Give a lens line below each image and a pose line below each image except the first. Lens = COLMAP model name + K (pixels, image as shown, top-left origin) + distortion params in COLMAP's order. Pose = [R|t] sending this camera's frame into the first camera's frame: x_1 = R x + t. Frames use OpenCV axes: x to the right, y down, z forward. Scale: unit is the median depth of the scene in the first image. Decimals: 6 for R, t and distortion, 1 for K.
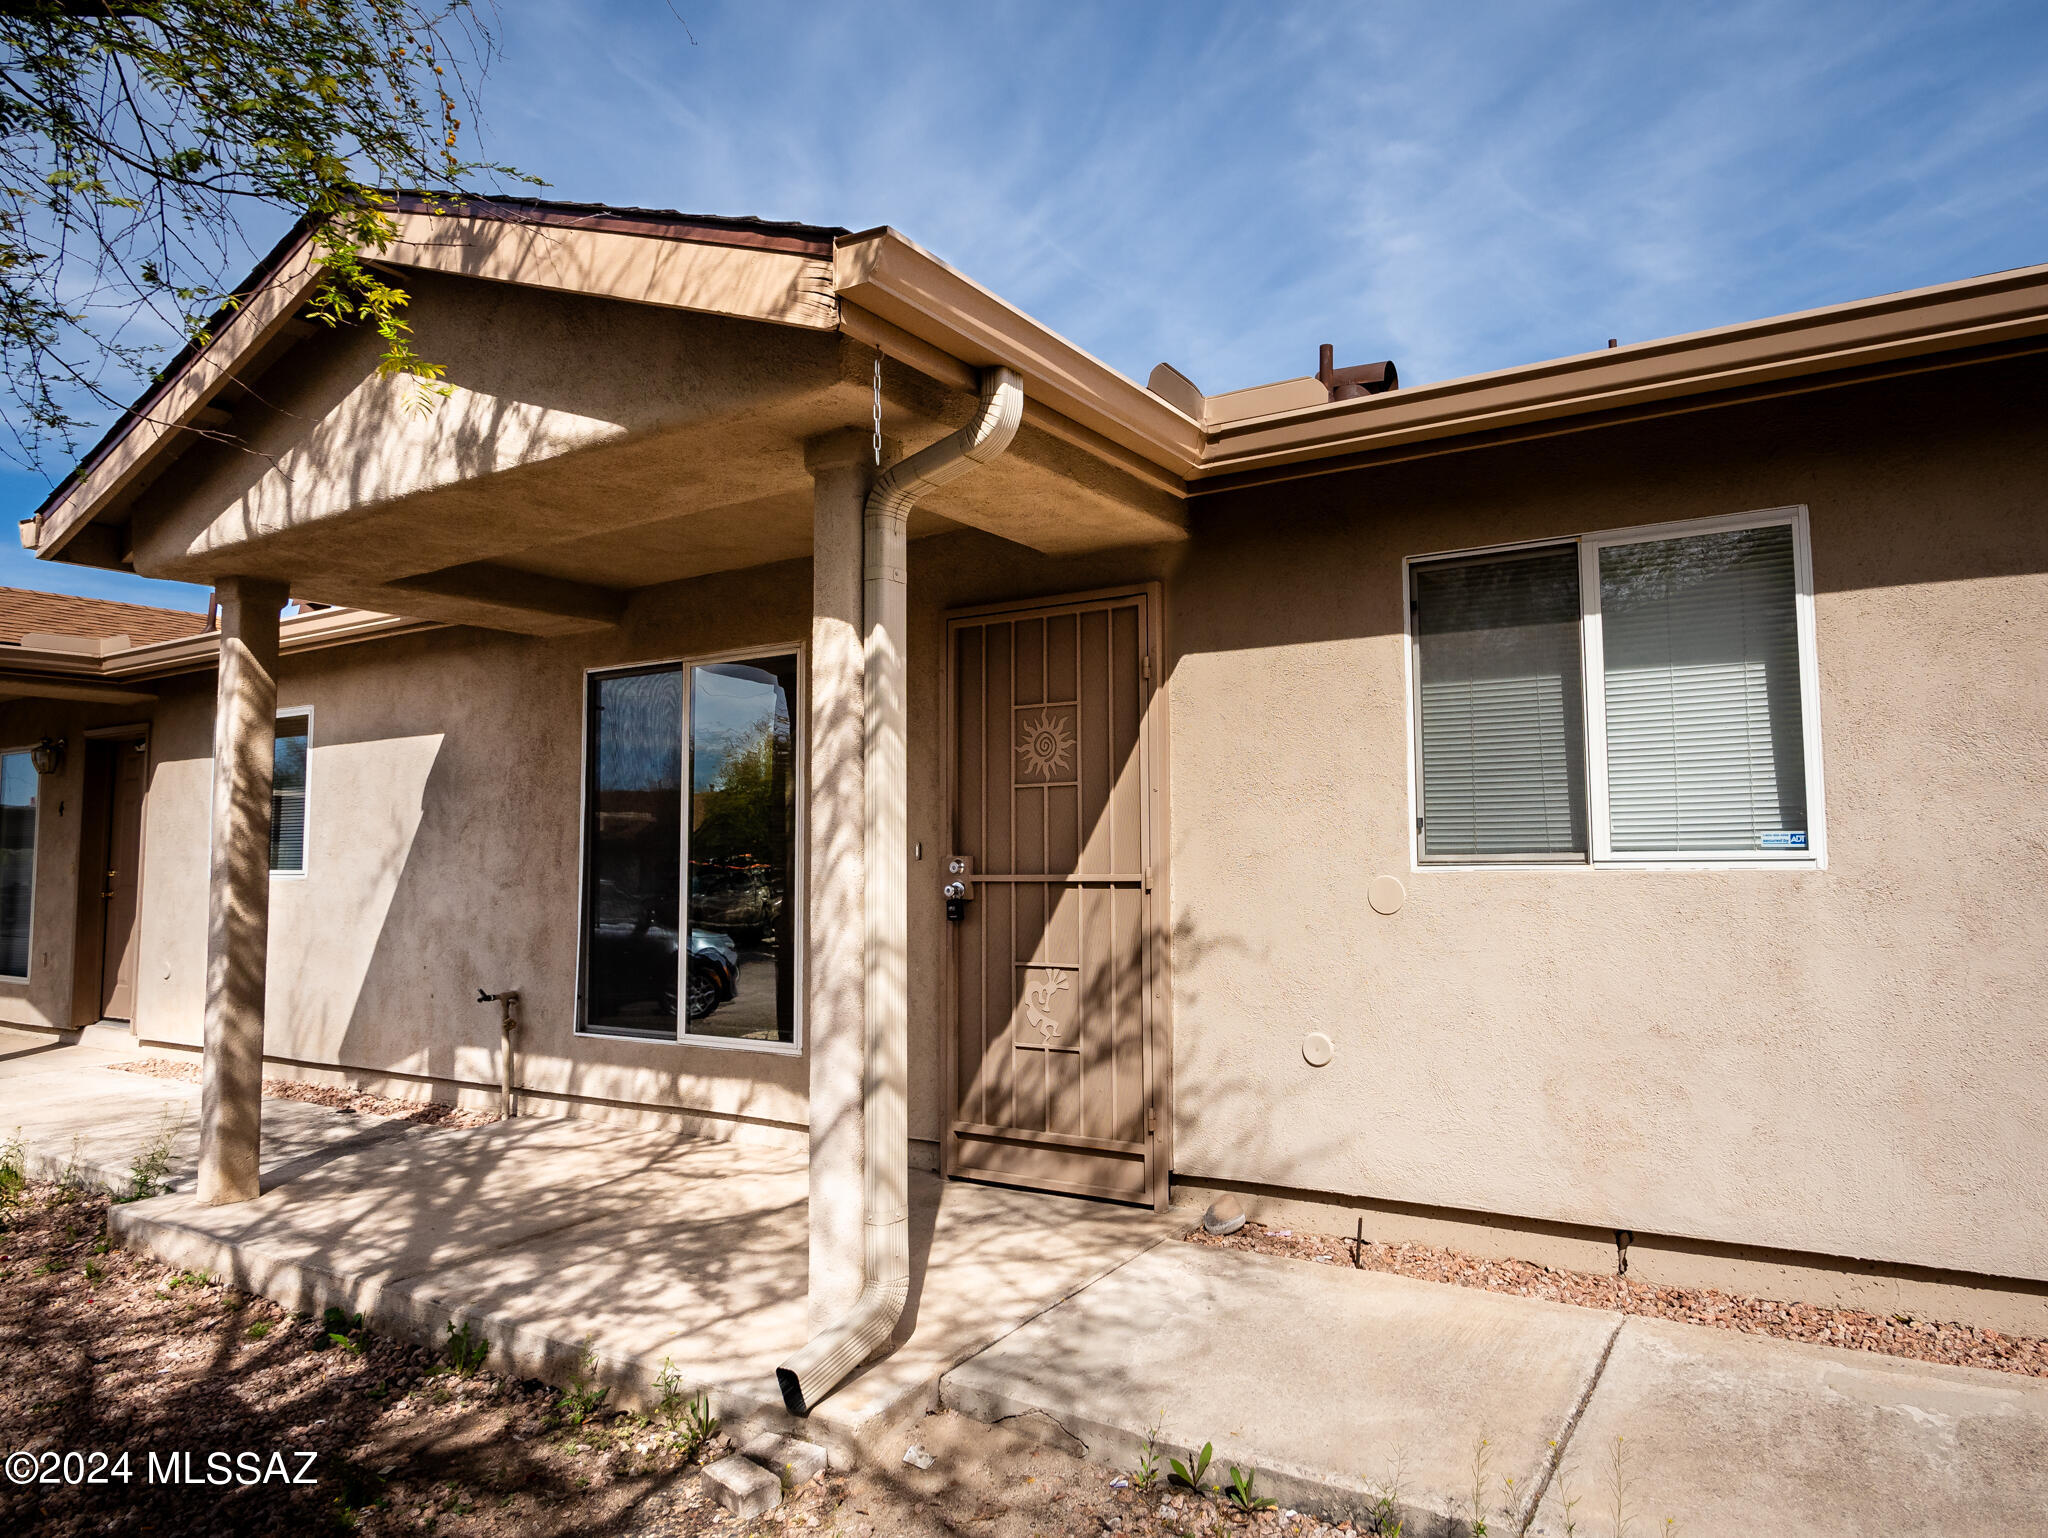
lens RADIAL K [[1241.5, 0, 1068.9], [0, 1241.5, 776.8], [0, 0, 1]] dist [-0.009136, 0.001469]
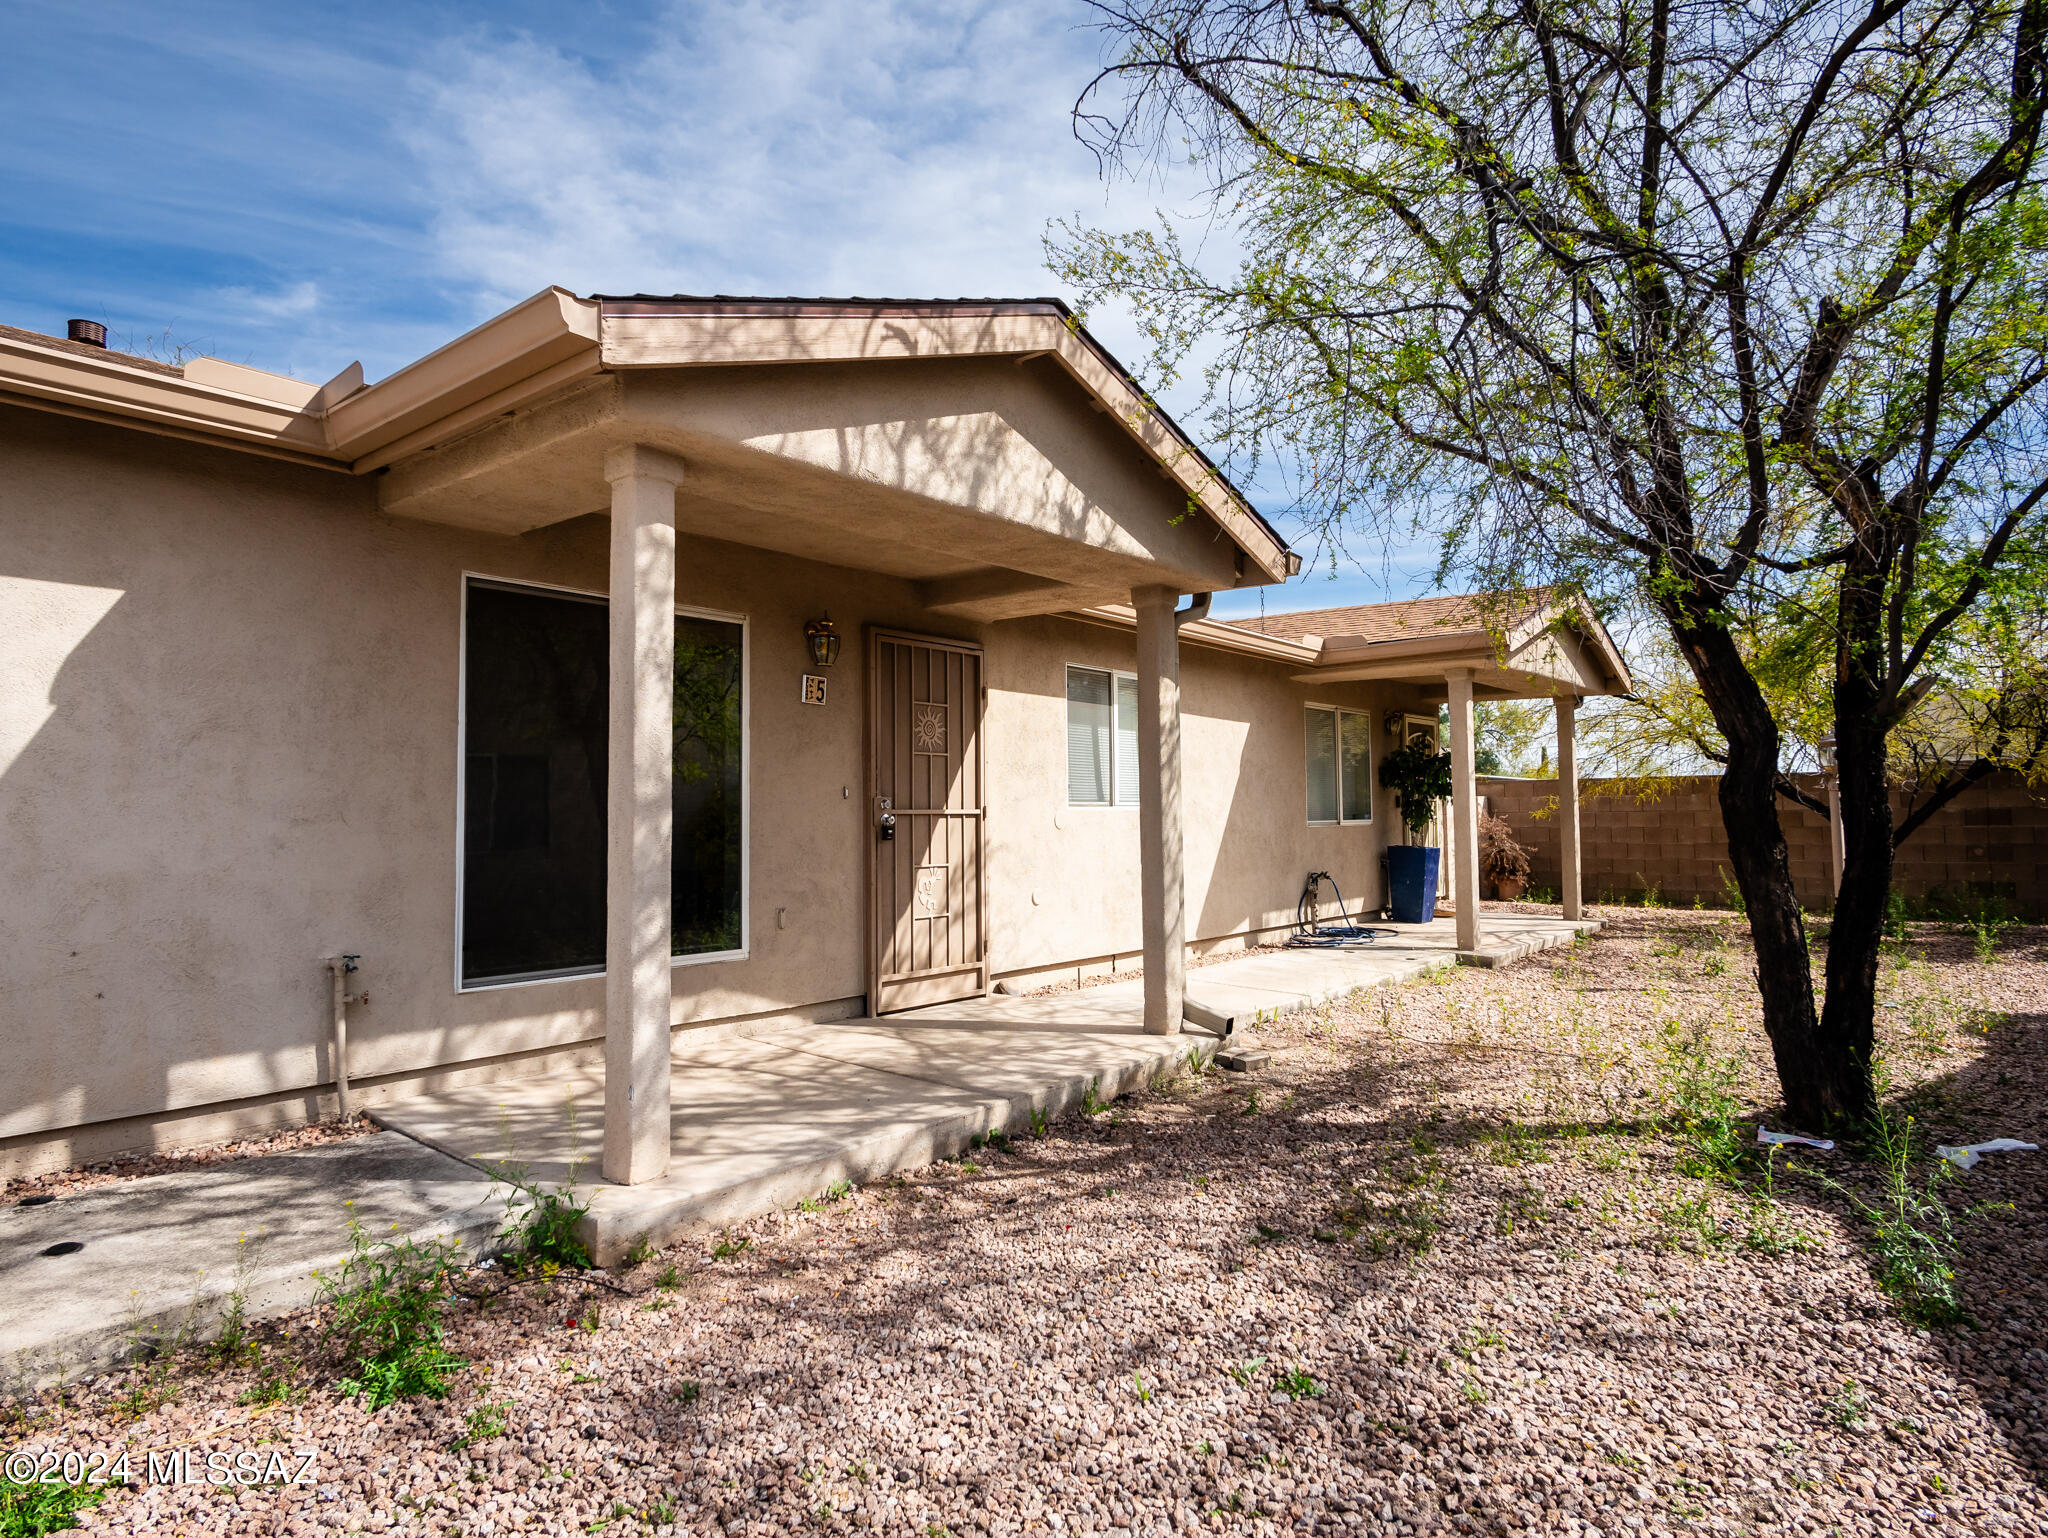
lens RADIAL K [[1172.3, 0, 1005.0], [0, 1172.3, 764.1], [0, 0, 1]] dist [-0.012970, -0.000457]
pose [[0.189760, 0.049687, 0.980572, -1.570812], [-0.065804, 0.997117, -0.037791, 0.074935], [-0.979623, -0.057354, 0.192483, 0.655728]]
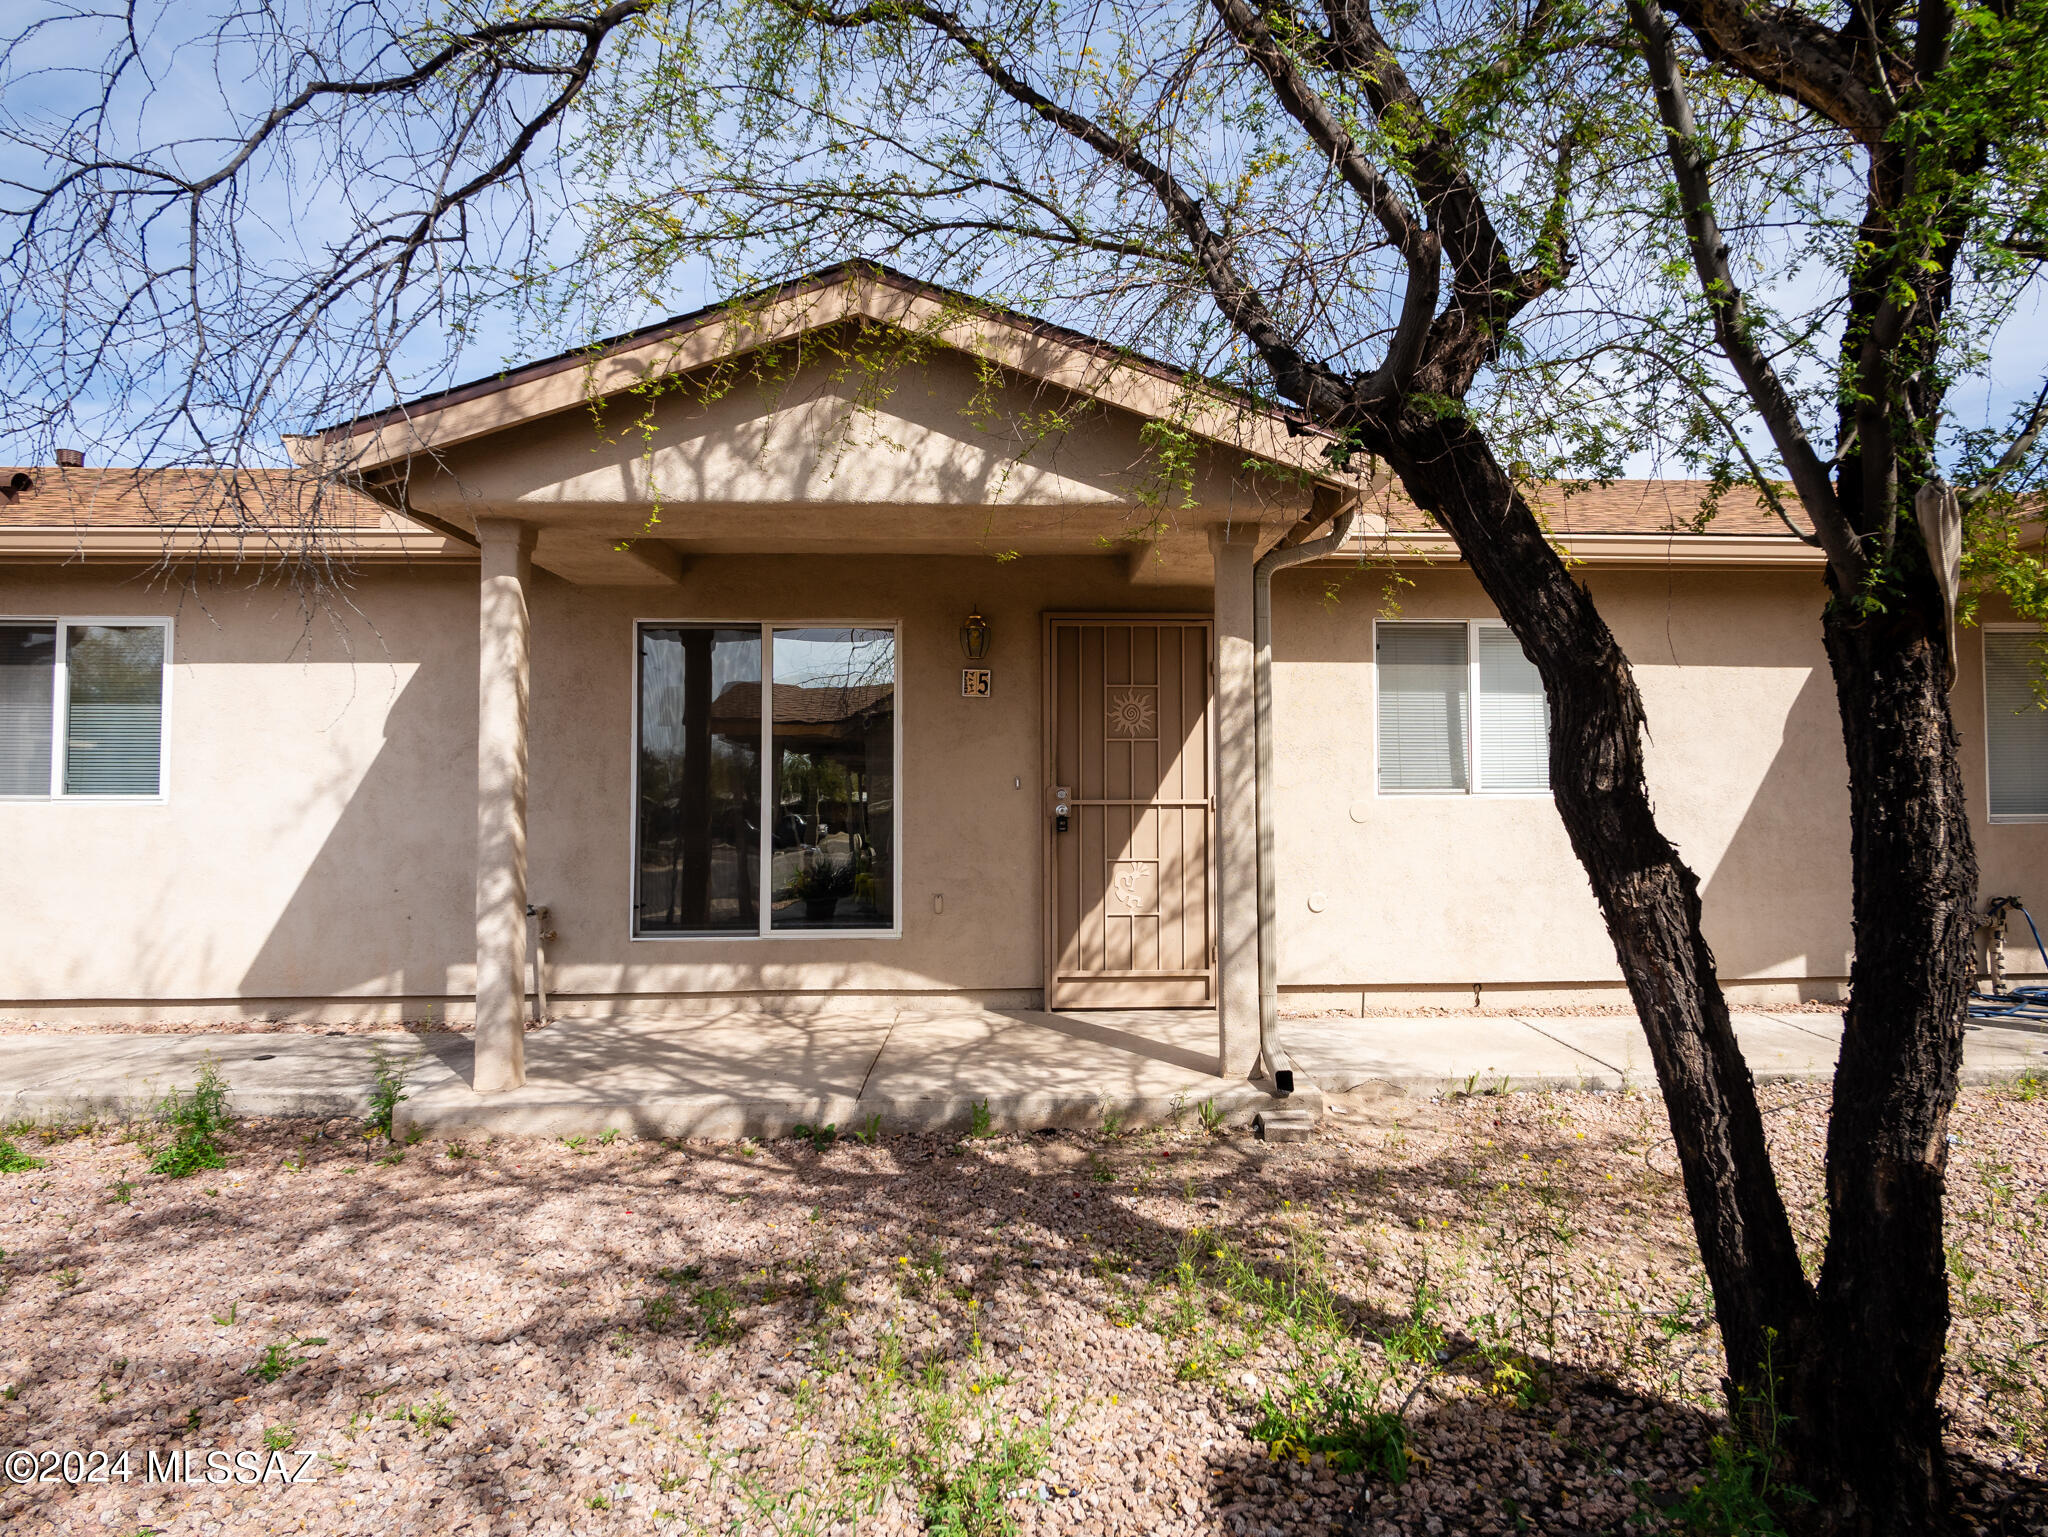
lens RADIAL K [[1160.6, 0, 1028.9], [0, 1160.6, 783.1], [0, 0, 1]] dist [-0.017690, -0.000346]
pose [[0.850615, 0.015230, 0.525568, -0.905943], [-0.041226, 0.998435, 0.037791, 0.011750], [-0.524170, -0.053812, 0.849912, -0.123834]]
